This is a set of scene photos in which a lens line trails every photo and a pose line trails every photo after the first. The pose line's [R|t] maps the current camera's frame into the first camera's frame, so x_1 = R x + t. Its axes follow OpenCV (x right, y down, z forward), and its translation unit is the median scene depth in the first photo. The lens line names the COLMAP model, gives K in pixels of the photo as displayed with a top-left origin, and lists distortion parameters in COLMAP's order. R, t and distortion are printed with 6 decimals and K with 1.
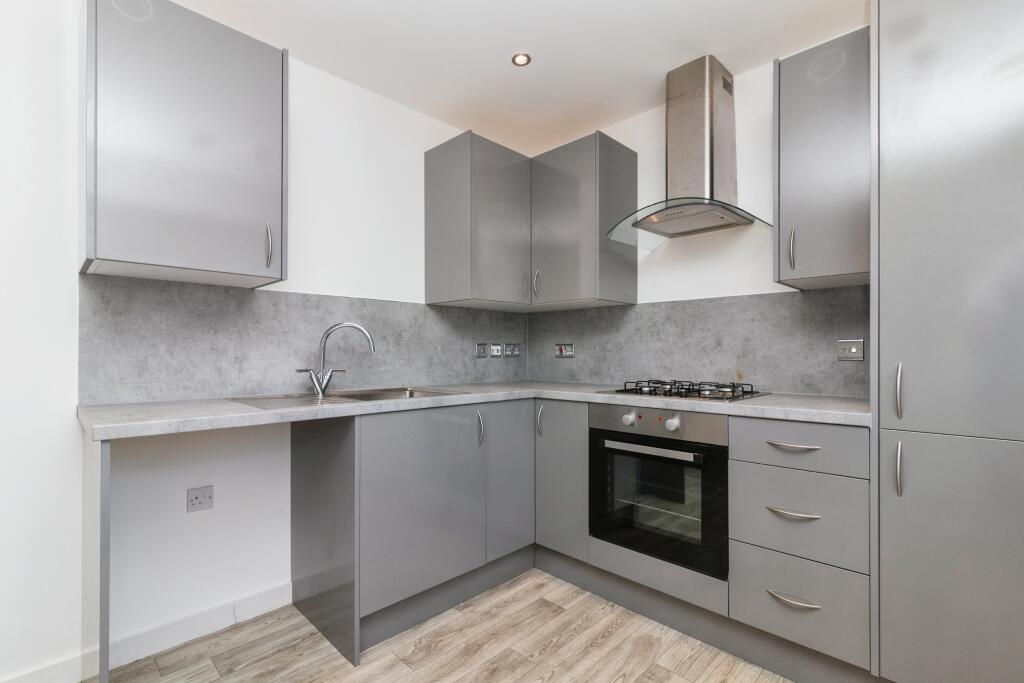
lens RADIAL K [[469.8, 0, 500.9], [0, 469.8, 356.7], [0, 0, 1]] dist [-0.007639, 0.001584]
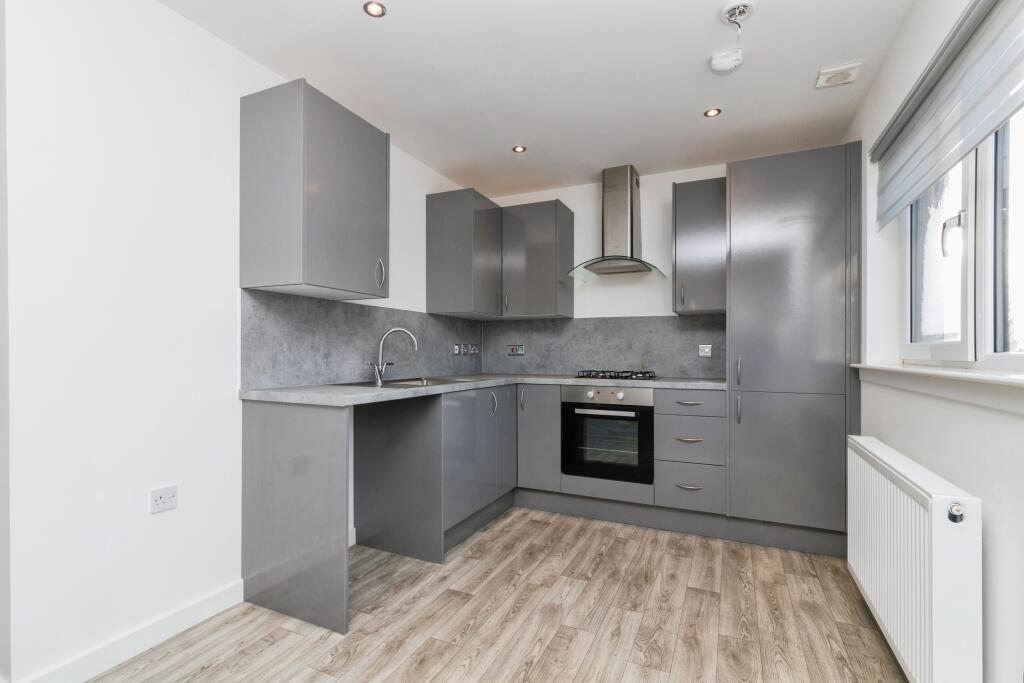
lens RADIAL K [[469.8, 0, 509.9], [0, 469.8, 351.8], [0, 0, 1]] dist [-0.007639, 0.001584]
pose [[0.941217, 0.006602, 0.337737, -0.476594], [-0.003931, 0.999955, -0.008592, 0.005320], [-0.337779, 0.006759, 0.941201, -0.359076]]
